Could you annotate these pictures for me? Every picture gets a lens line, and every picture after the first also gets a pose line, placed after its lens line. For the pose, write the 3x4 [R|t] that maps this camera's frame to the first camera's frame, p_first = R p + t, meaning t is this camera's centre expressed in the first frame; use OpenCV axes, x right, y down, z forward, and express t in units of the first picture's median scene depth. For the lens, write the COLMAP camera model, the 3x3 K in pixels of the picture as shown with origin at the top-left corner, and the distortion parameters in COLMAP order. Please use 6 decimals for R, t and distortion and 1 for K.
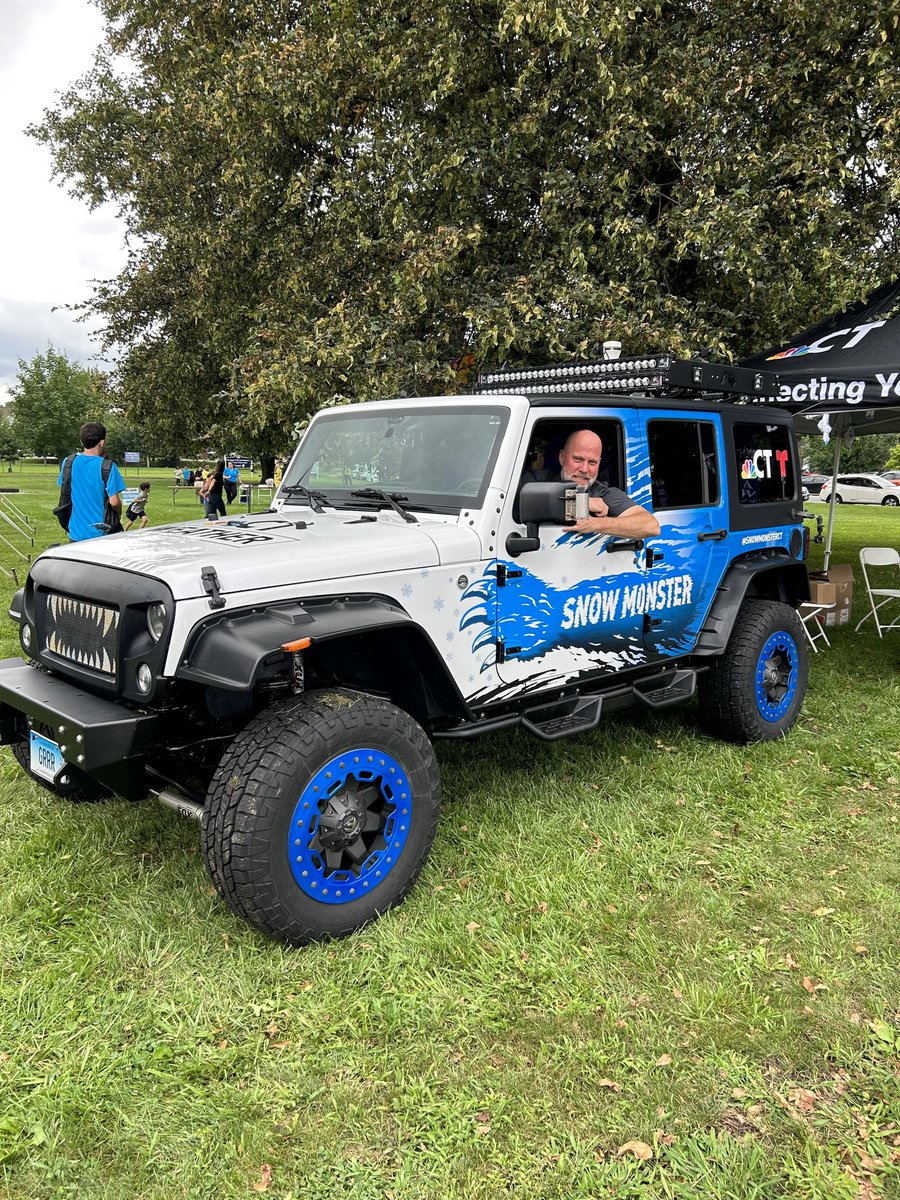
lens RADIAL K [[927.1, 0, 442.8], [0, 927.1, 607.2], [0, 0, 1]] dist [0.012674, 0.000082]
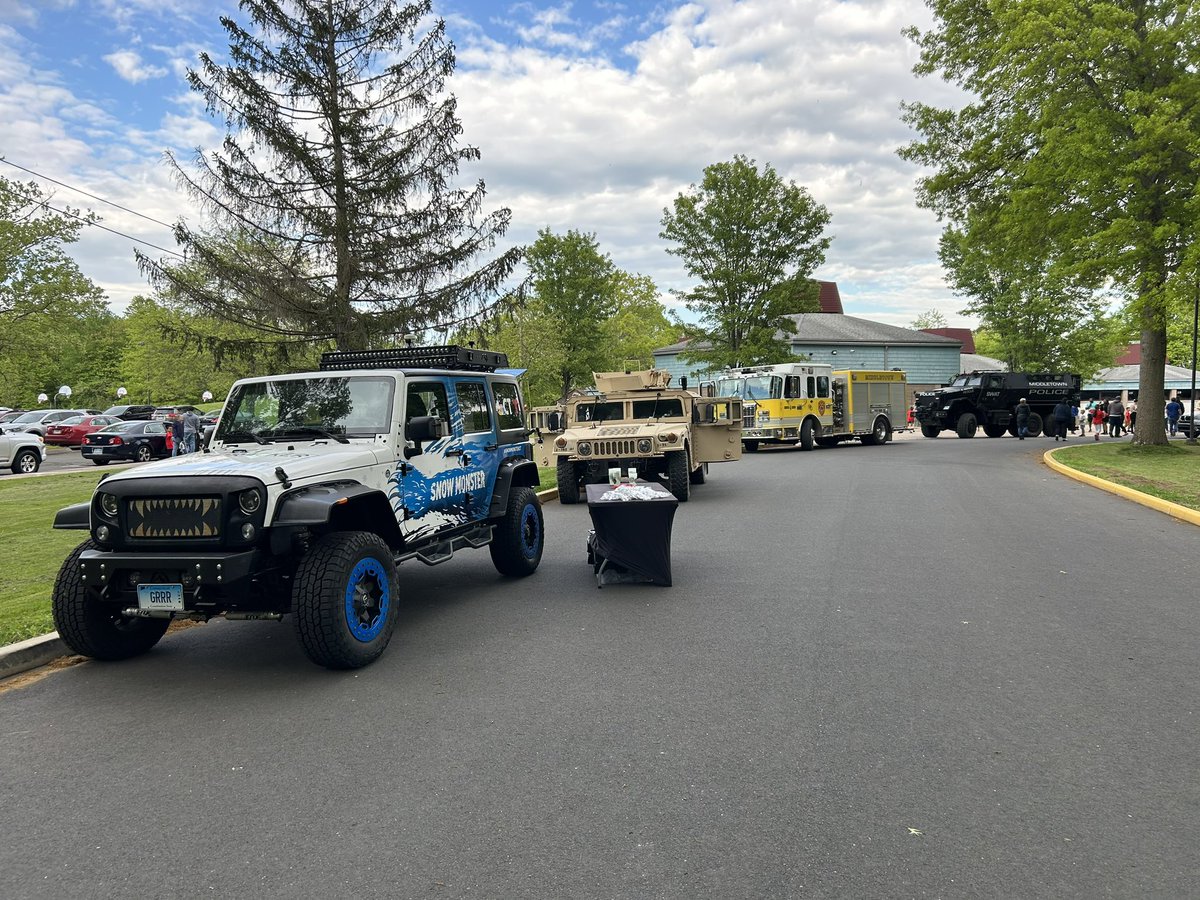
lens RADIAL K [[927.1, 0, 602.7], [0, 927.1, 446.4], [0, 0, 1]] dist [0.012674, 0.000082]
pose [[0.858209, -0.063197, 0.509395, -0.492892], [0.129582, 0.986923, -0.095874, 0.136123], [-0.496675, 0.148289, 0.855175, -0.691929]]
